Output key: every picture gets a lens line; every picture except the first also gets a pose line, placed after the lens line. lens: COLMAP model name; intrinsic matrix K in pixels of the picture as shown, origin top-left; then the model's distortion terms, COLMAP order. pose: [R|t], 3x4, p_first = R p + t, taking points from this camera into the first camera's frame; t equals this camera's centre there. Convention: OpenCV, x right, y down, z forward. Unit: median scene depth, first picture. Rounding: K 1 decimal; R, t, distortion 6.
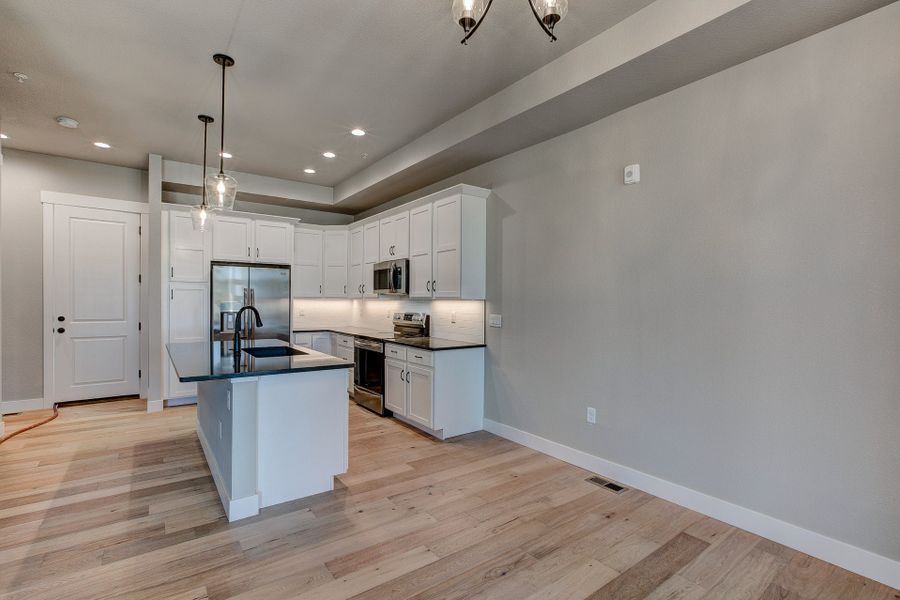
lens RADIAL K [[407.2, 0, 461.5], [0, 407.2, 302.3], [0, 0, 1]] dist [-0.028768, 0.007604]
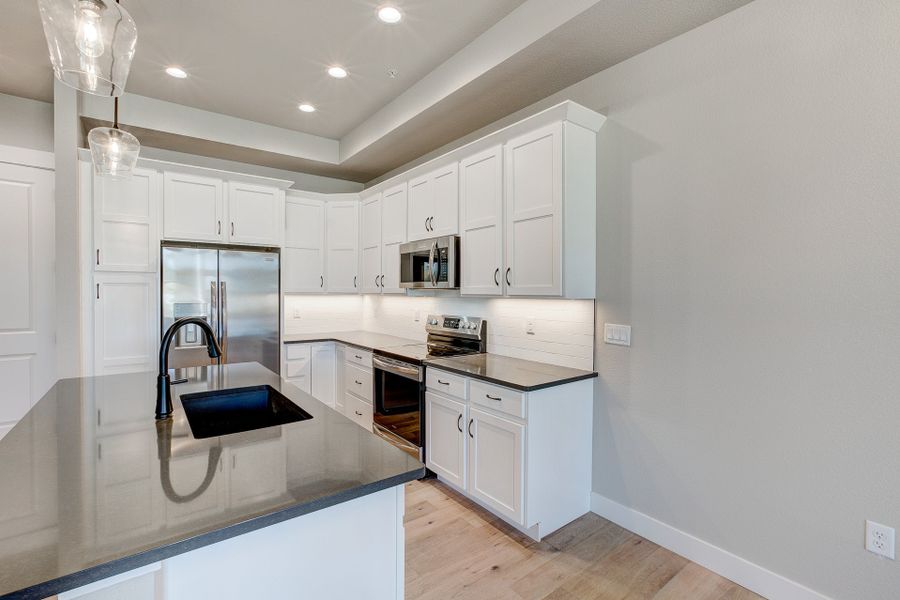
lens RADIAL K [[407.2, 0, 451.6], [0, 407.2, 295.0], [0, 0, 1]] dist [-0.028768, 0.007604]
pose [[0.999896, -0.003417, -0.014014, -0.139354], [0.003502, 0.999976, 0.006041, -0.016117], [0.013993, -0.006089, 0.999884, 0.367985]]
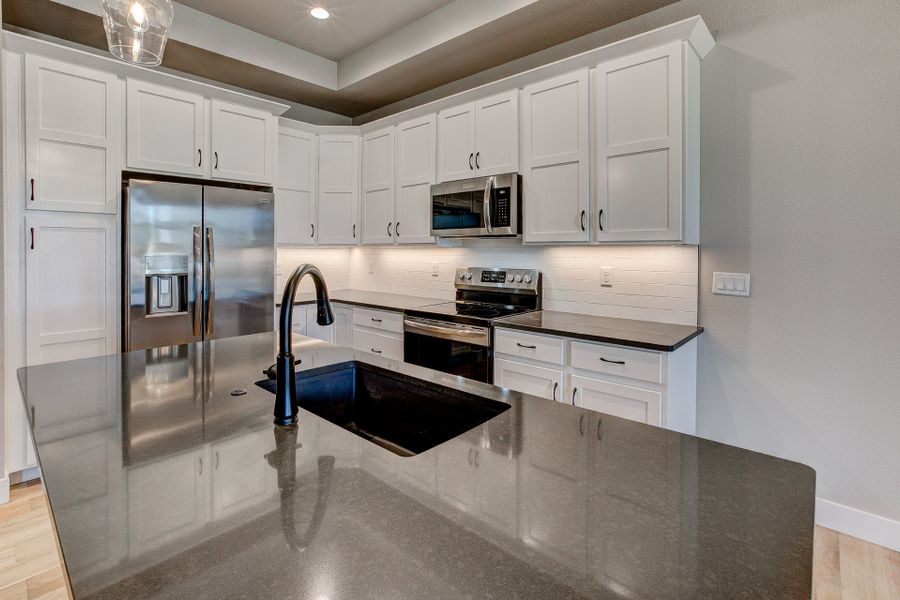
lens RADIAL K [[423.2, 0, 443.8], [0, 423.2, 247.3], [0, 0, 1]] dist [-0.016961, 0.009159]
pose [[0.986683, -0.007700, 0.162474, -0.347186], [0.008646, 0.999950, -0.005117, -0.003582], [-0.162426, 0.006454, 0.986700, 0.468167]]
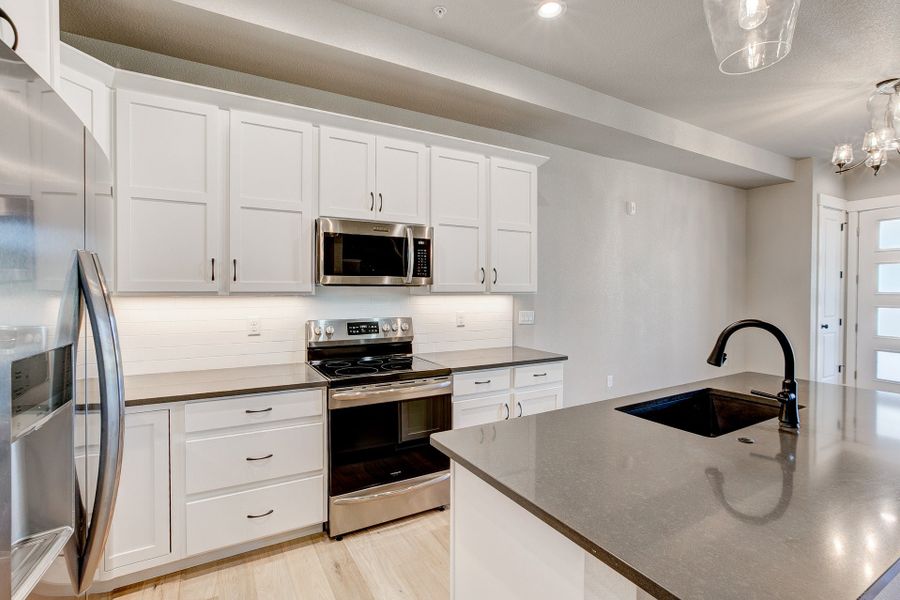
lens RADIAL K [[407.2, 0, 459.1], [0, 407.2, 291.8], [0, 0, 1]] dist [-0.028768, 0.007604]
pose [[0.164138, -0.008861, 0.986398, -0.745668], [0.003340, 0.999959, 0.008427, -0.018400], [-0.986432, 0.001911, 0.164160, 0.907680]]
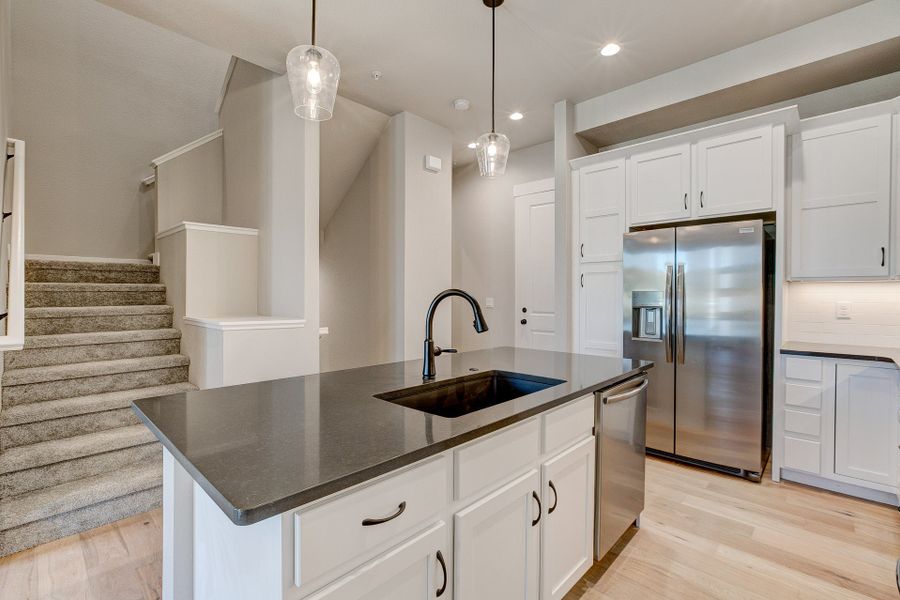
lens RADIAL K [[407.2, 0, 454.5], [0, 407.2, 296.3], [0, 0, 1]] dist [-0.028768, 0.007604]
pose [[0.132550, -0.004950, -0.991164, -0.001568], [-0.000687, 0.999987, -0.005086, 0.013852], [0.991176, 0.001355, 0.132545, 0.692106]]
